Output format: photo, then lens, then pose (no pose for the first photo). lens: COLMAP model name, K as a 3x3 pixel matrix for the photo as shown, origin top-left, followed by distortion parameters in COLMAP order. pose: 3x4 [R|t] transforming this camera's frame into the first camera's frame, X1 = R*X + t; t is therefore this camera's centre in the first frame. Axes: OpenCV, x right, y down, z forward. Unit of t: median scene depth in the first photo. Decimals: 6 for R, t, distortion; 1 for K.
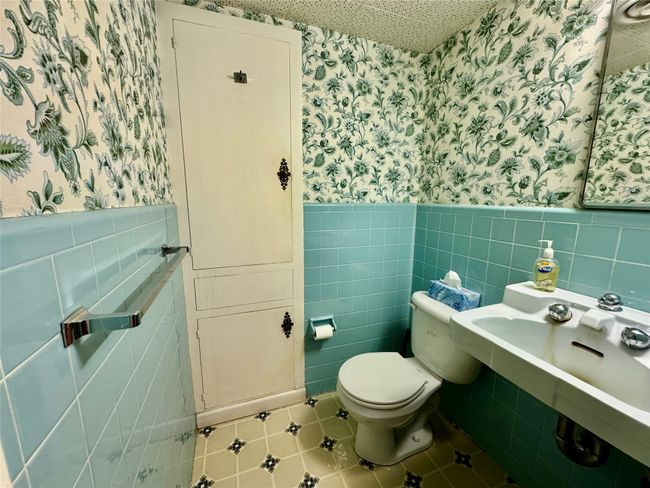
lens RADIAL K [[259.3, 0, 323.7], [0, 259.3, 246.0], [0, 0, 1]] dist [0.000356, -0.000418]
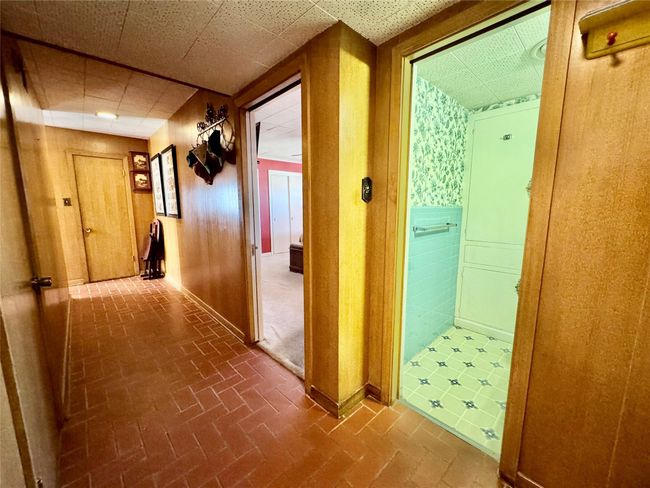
lens RADIAL K [[259.3, 0, 323.6], [0, 259.3, 244.3], [0, 0, 1]] dist [0.000356, -0.000418]
pose [[0.388788, 0.126792, -0.912561, 1.483644], [-0.159278, 0.984821, 0.068973, 0.273246], [0.907455, 0.118536, 0.403082, -1.296831]]
